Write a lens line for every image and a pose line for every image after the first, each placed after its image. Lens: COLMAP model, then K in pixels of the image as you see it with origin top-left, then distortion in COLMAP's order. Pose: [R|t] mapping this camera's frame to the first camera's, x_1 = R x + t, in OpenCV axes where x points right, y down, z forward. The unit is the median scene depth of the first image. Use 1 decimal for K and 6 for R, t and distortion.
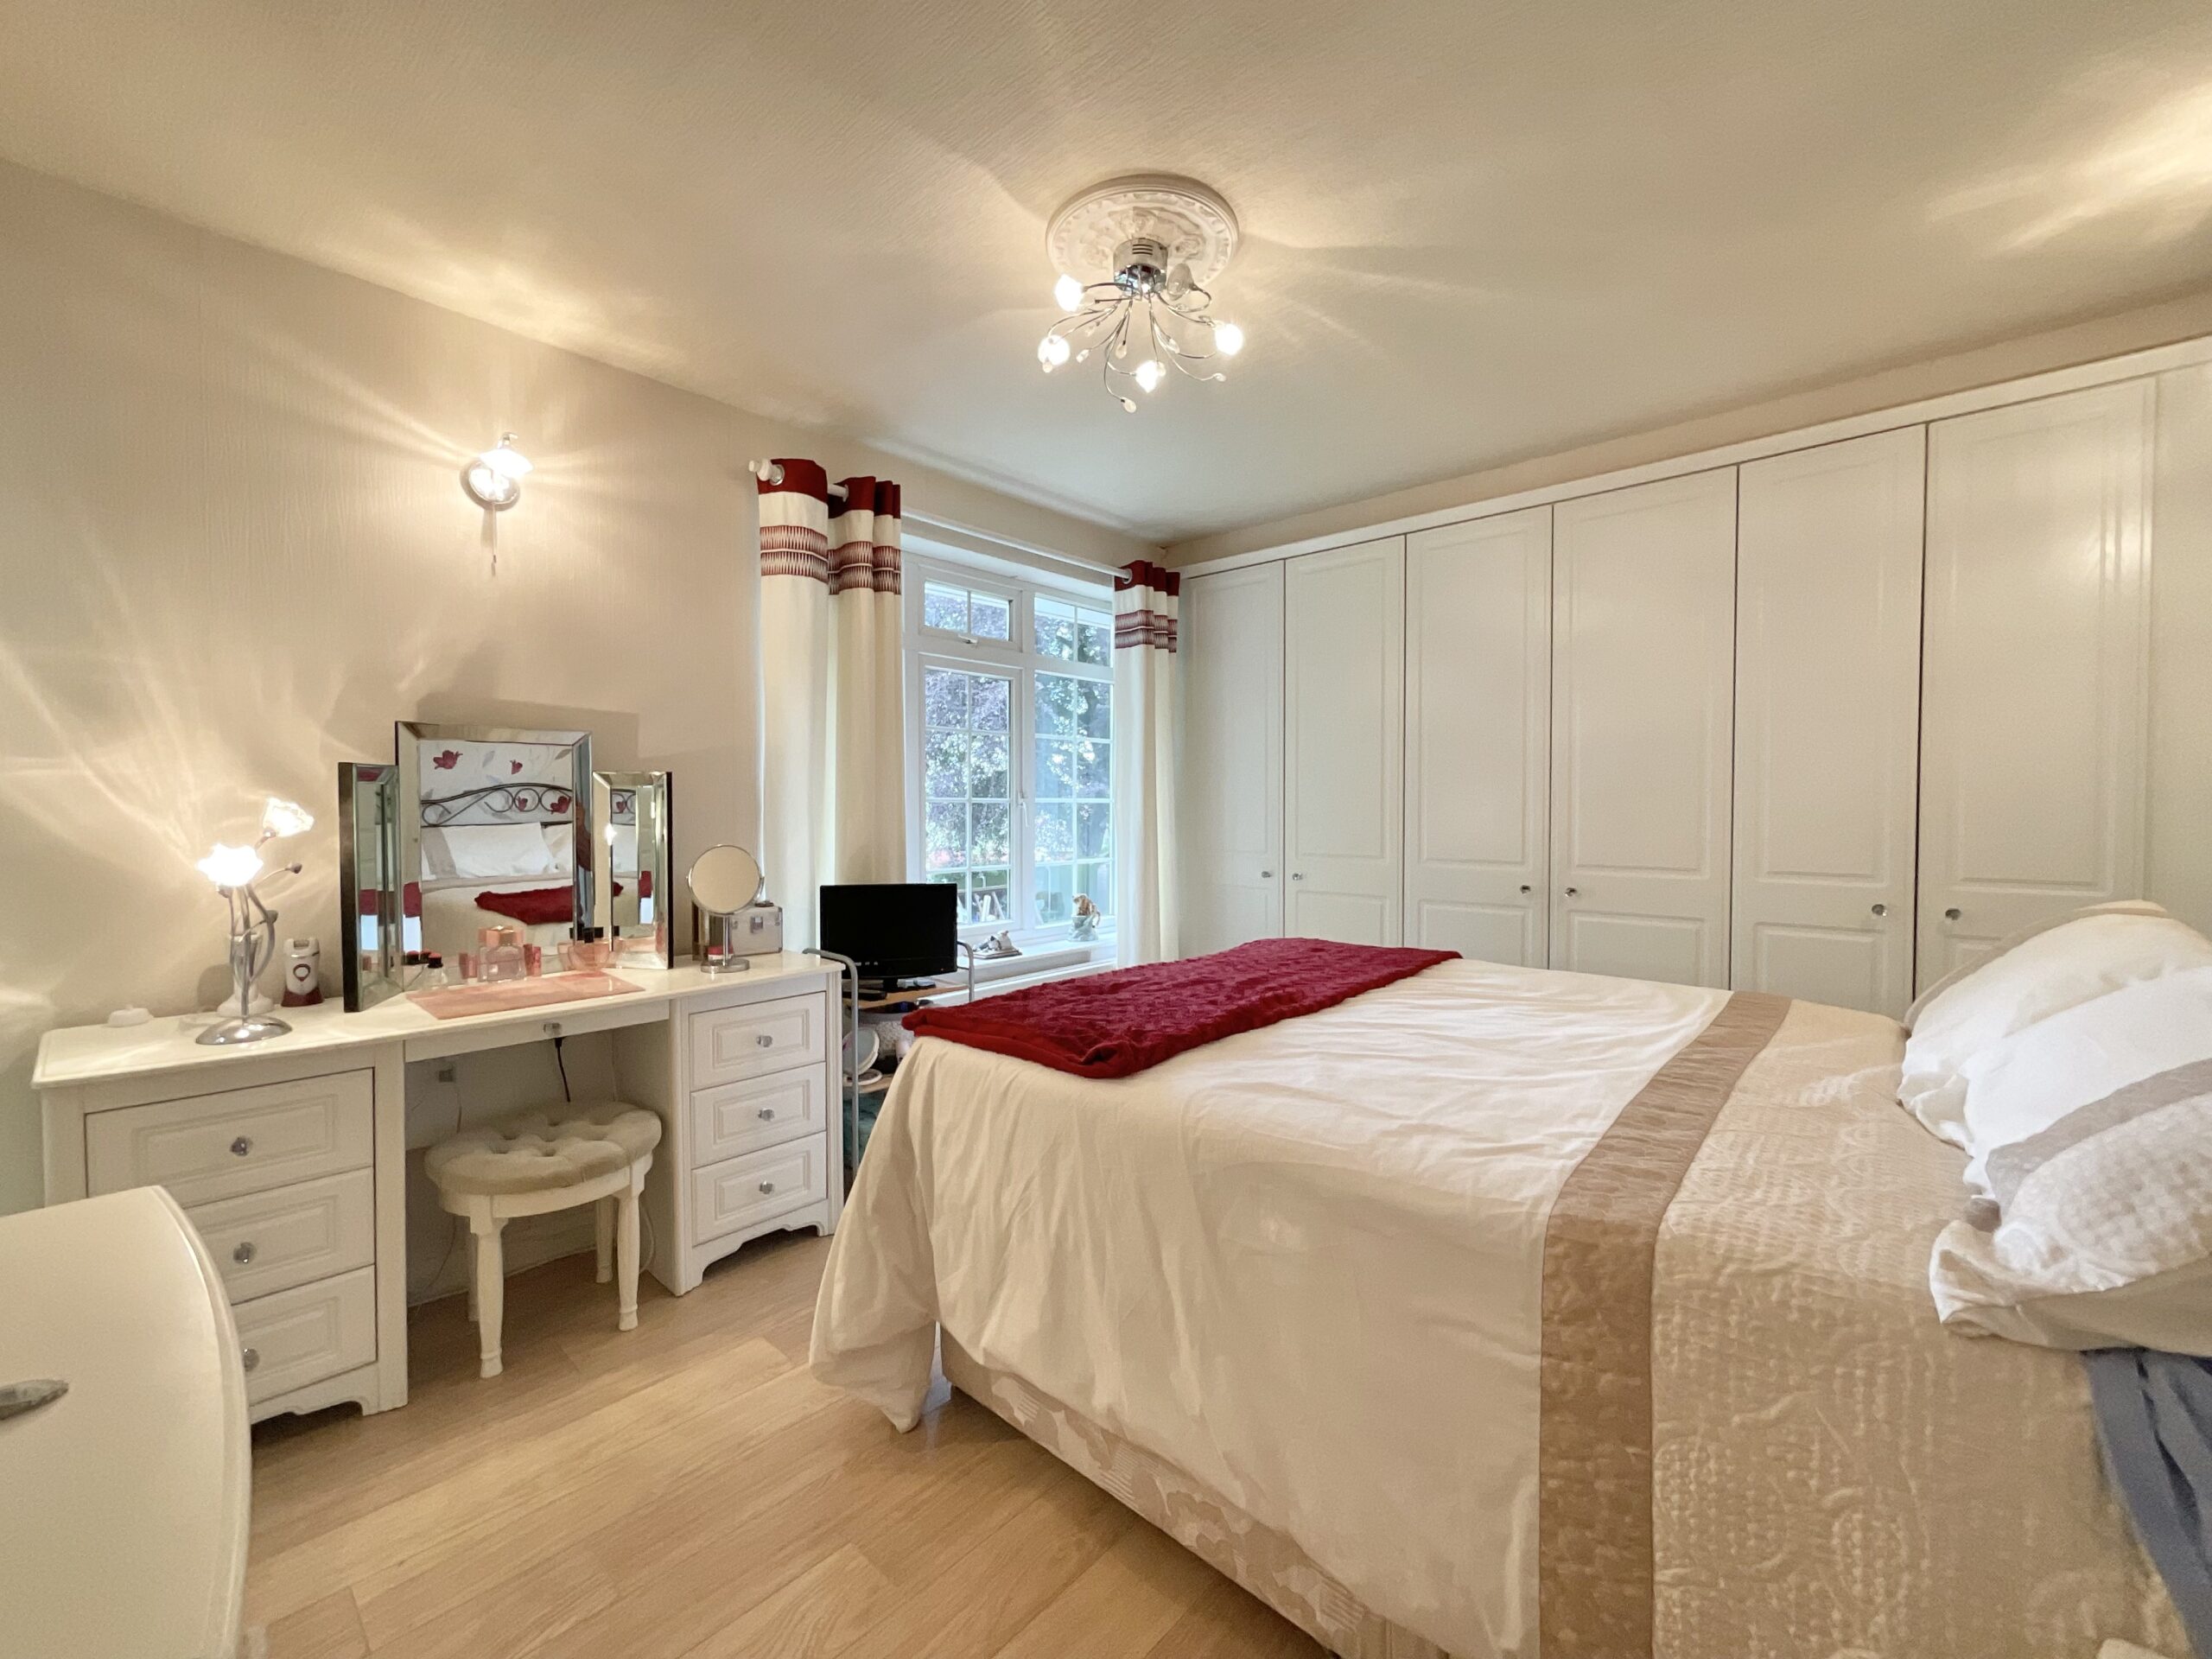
lens RADIAL K [[902.6, 0, 1111.9], [0, 902.6, 828.4], [0, 0, 1]] dist [0.001504, -0.004278]
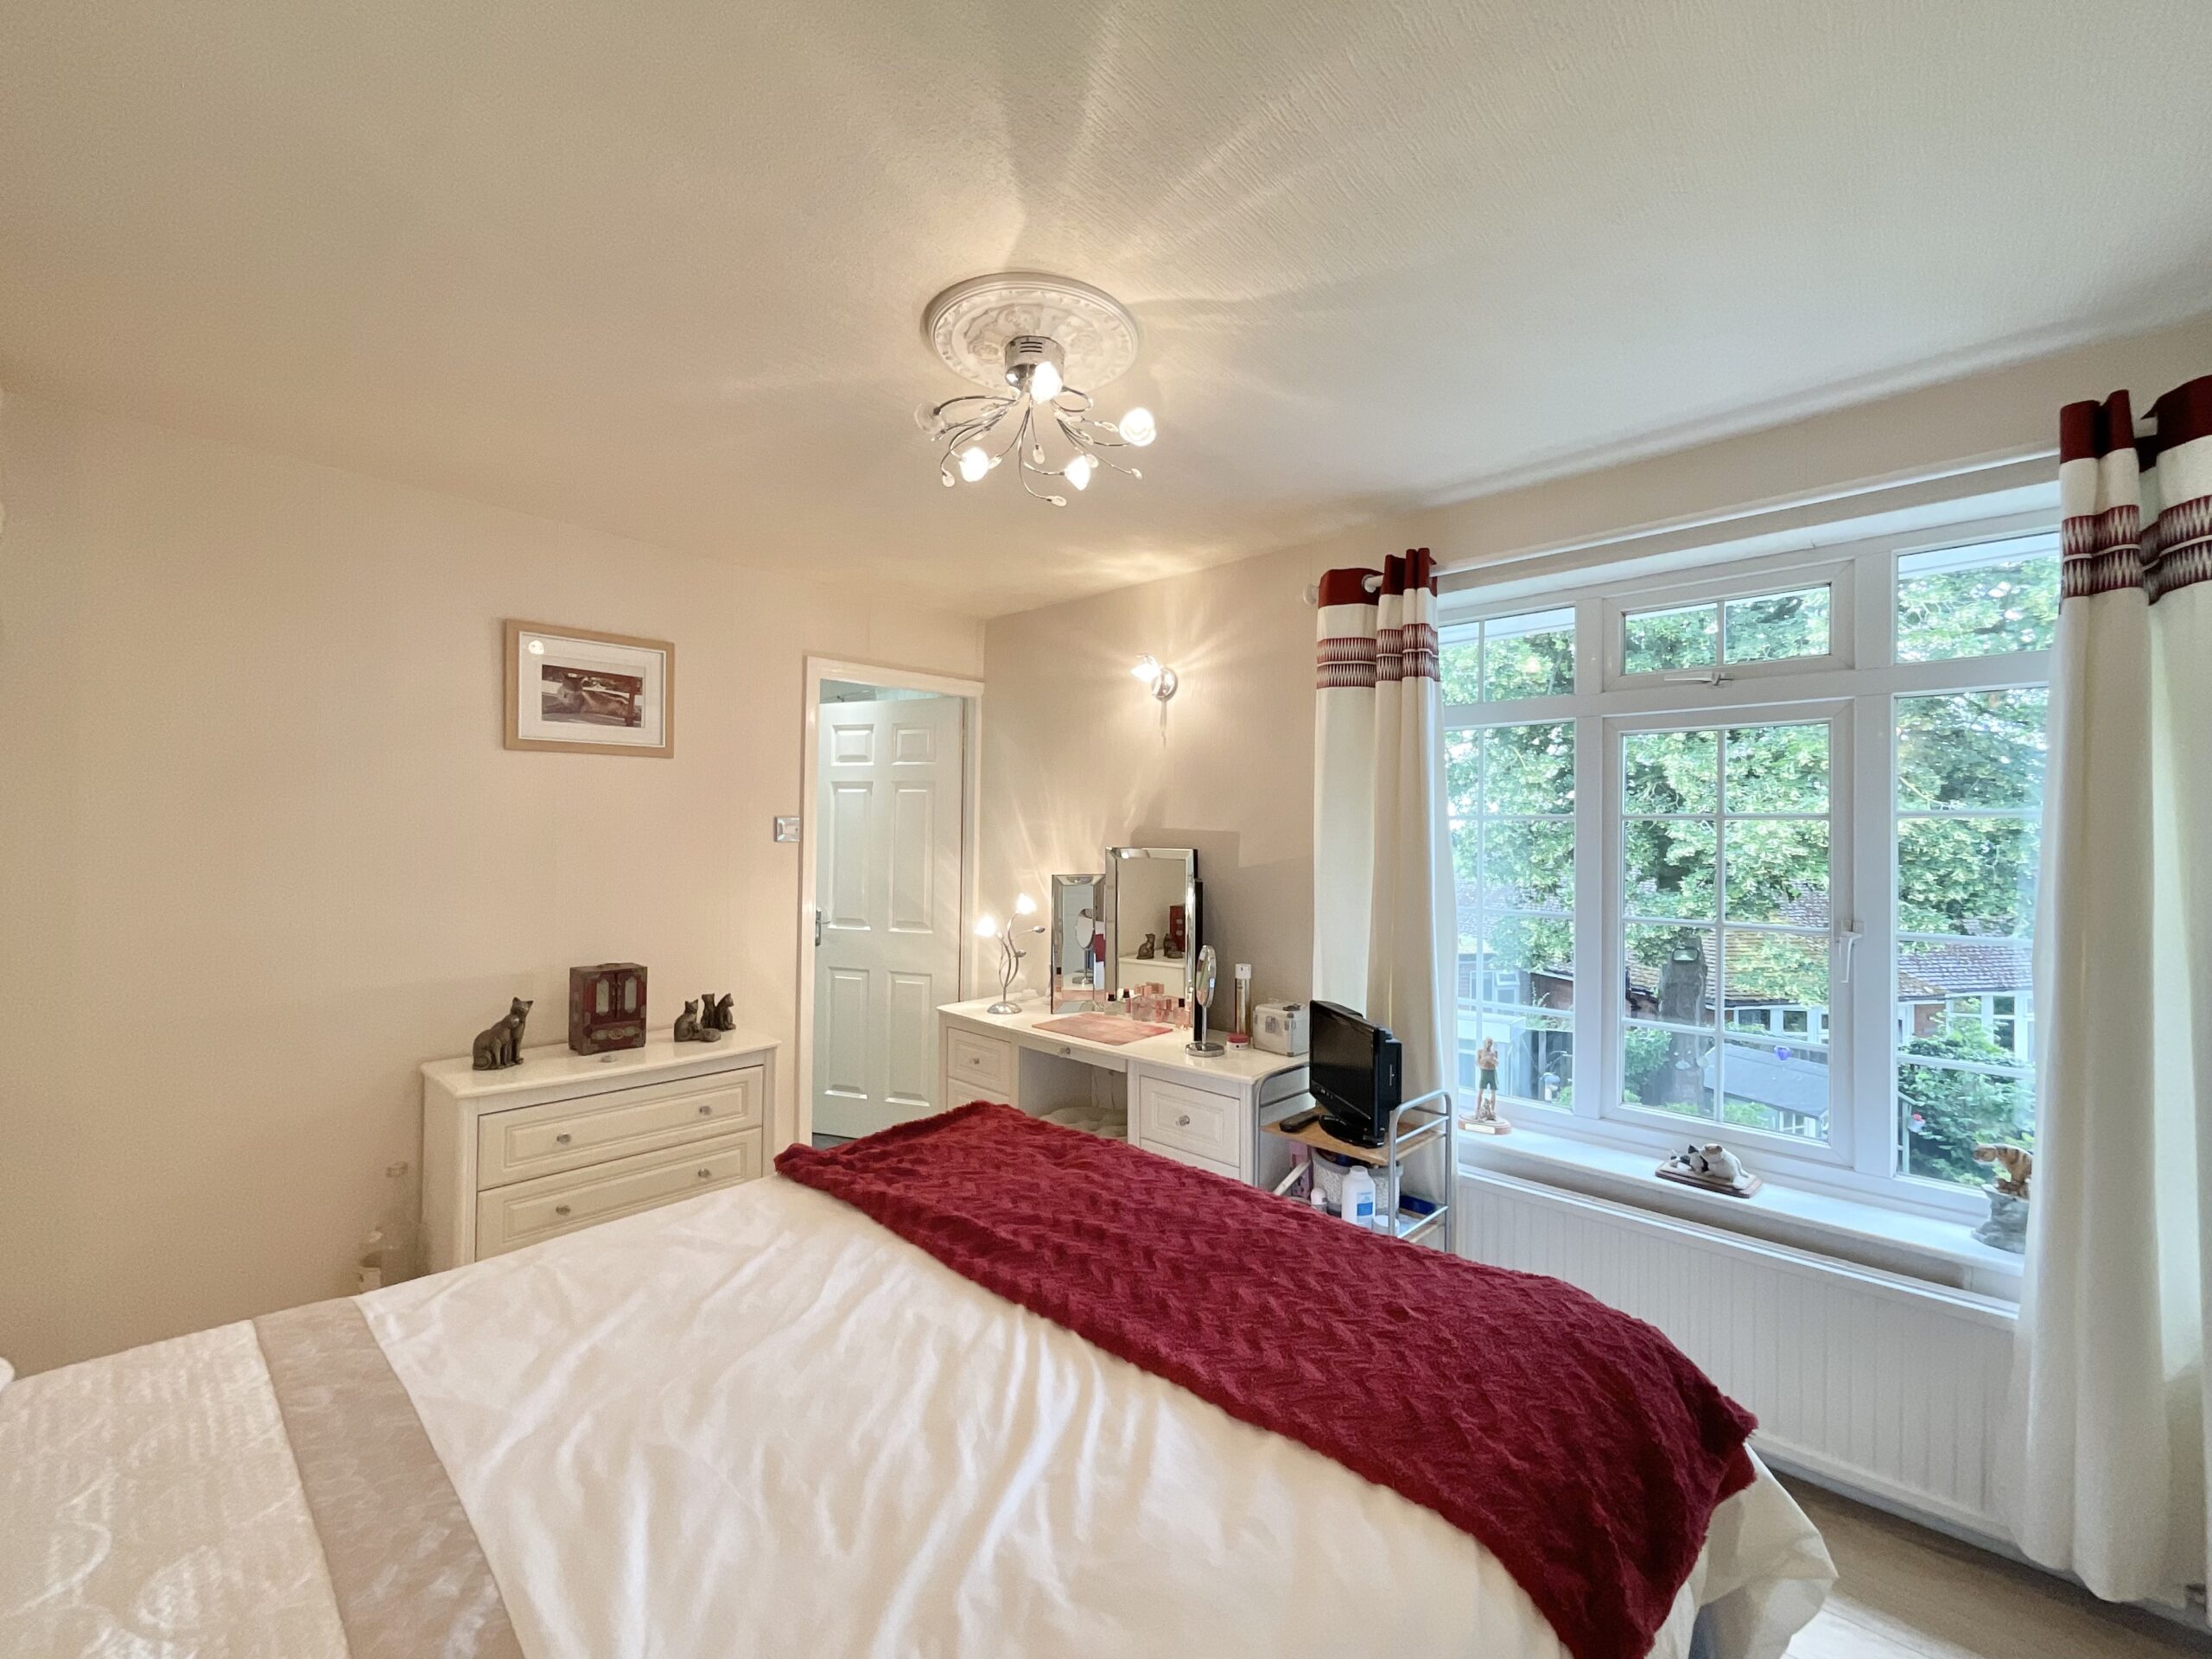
lens RADIAL K [[902.6, 0, 1111.9], [0, 902.6, 828.4], [0, 0, 1]] dist [0.001504, -0.004278]
pose [[-0.019978, -0.010151, -0.999749, 0.792929], [-0.037030, 0.999270, -0.009407, -0.125539], [0.999114, 0.036833, -0.020340, 0.941834]]
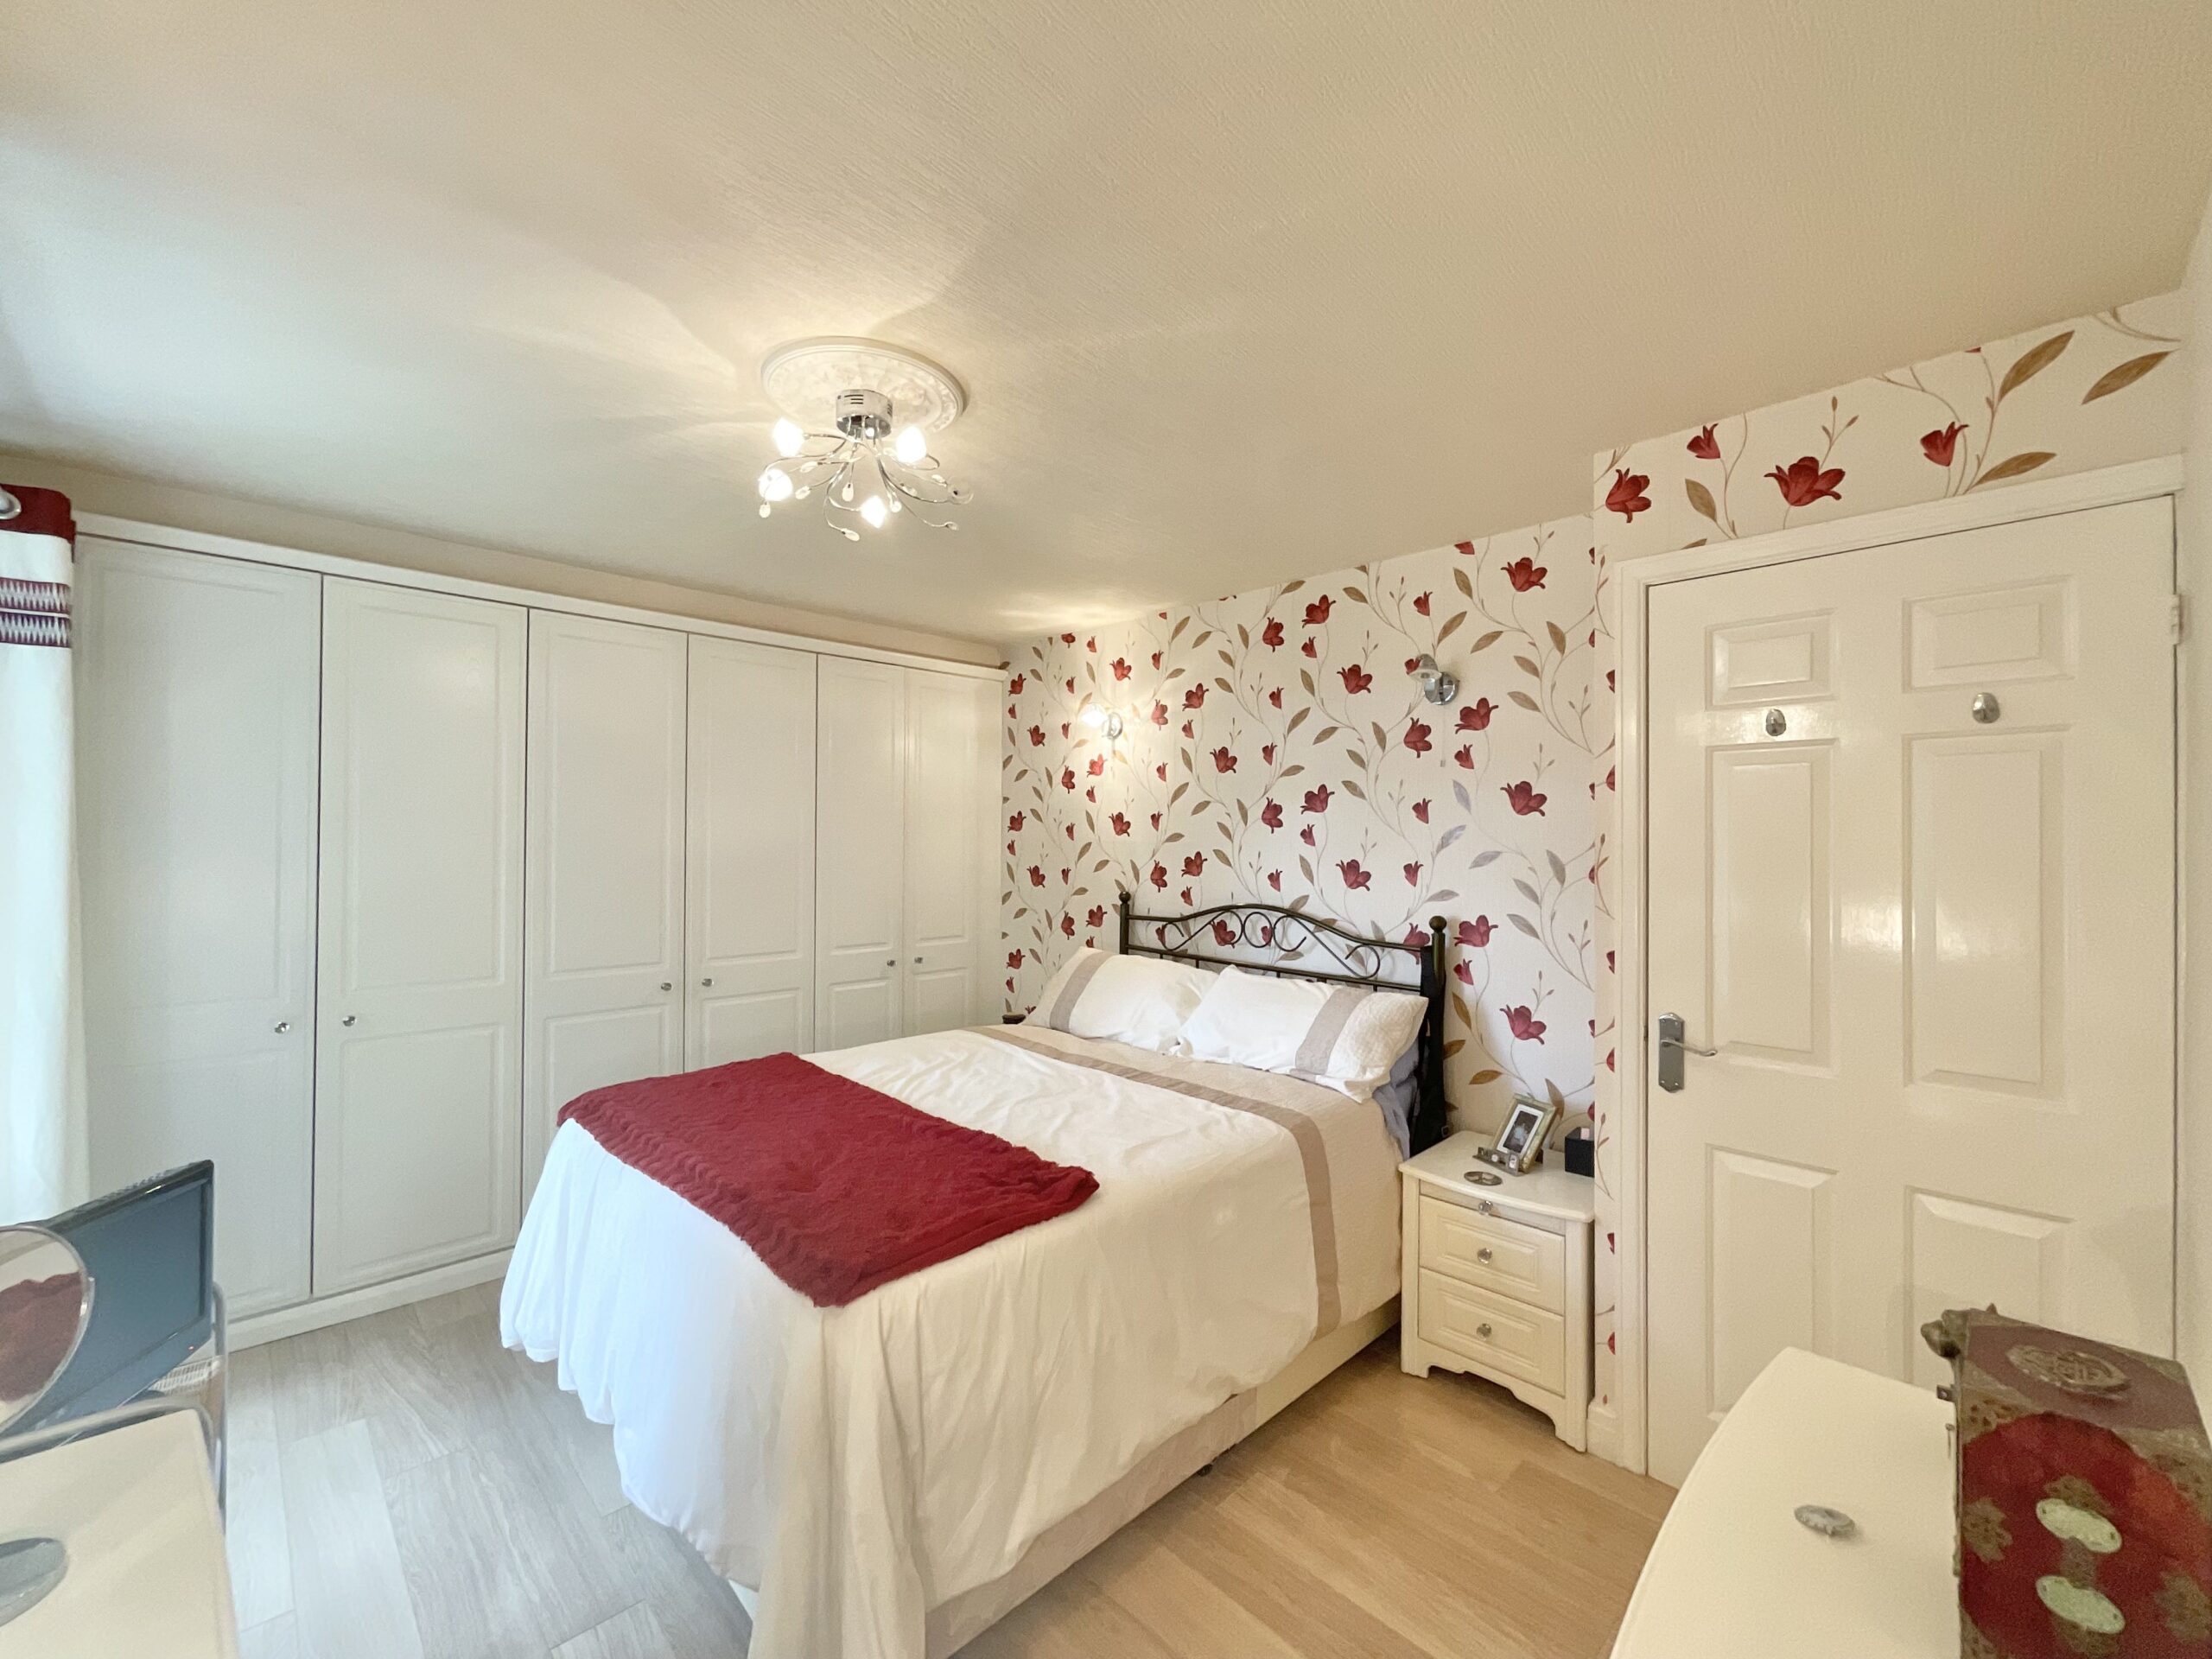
lens RADIAL K [[905.2, 0, 1106.0], [0, 905.2, 829.5], [0, 0, 1]] dist [0.000081, 0.000156]
pose [[0.061450, 0.013295, 0.998022, -0.786819], [0.018984, 0.999715, -0.014486, -0.126865], [-0.997930, 0.019836, 0.061180, 0.580554]]
